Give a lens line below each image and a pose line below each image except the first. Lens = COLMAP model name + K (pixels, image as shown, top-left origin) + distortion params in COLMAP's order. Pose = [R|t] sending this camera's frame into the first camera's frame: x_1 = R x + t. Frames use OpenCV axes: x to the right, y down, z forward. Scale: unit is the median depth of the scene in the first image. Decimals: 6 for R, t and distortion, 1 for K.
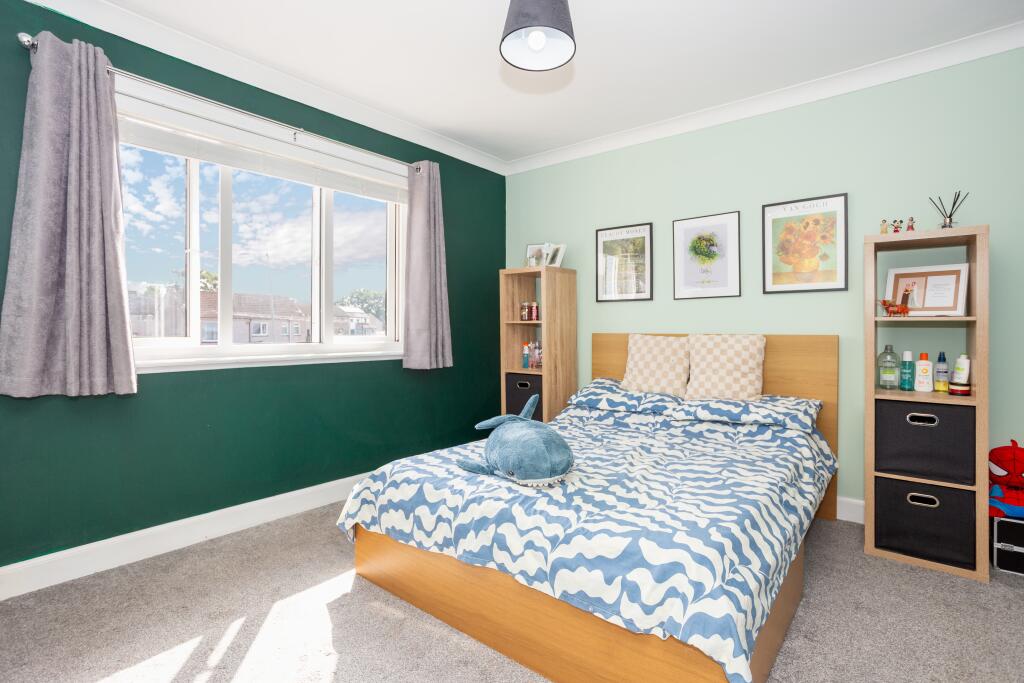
lens RADIAL K [[500.3, 0, 510.7], [0, 500.3, 343.6], [0, 0, 1]] dist [-0.063672, 0.048566]
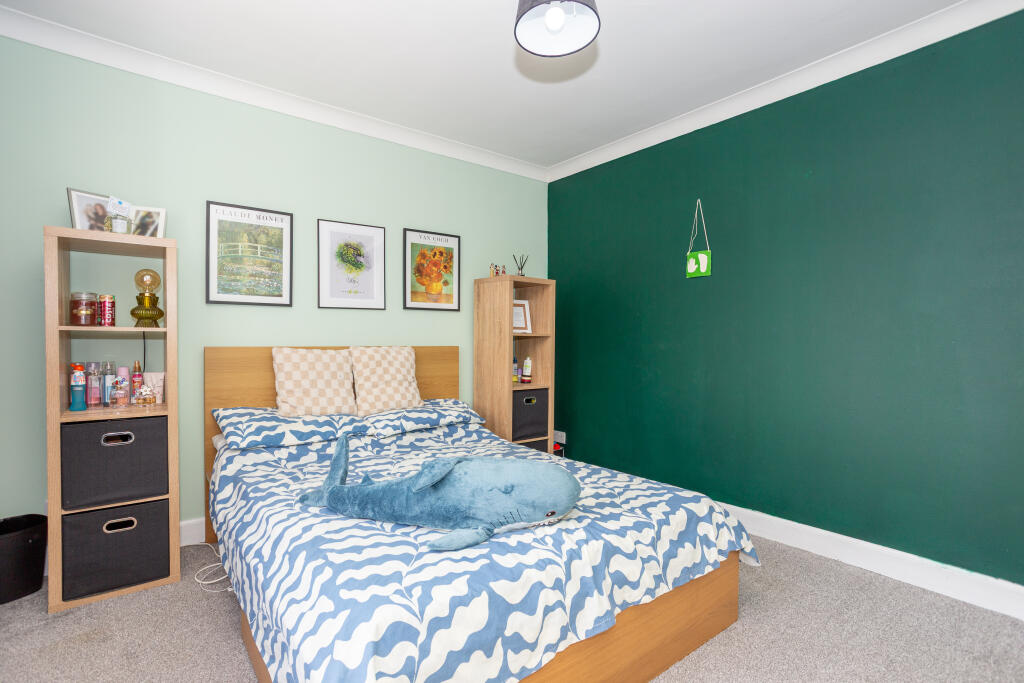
lens RADIAL K [[485.2, 0, 513.3], [0, 485.2, 349.4], [0, 0, 1]] dist [-0.060544, 0.032044]
pose [[0.223993, -0.016012, 0.974459, -0.516612], [0.025958, 0.999608, 0.010458, -0.017425], [-0.974245, 0.022952, 0.224321, 0.564836]]
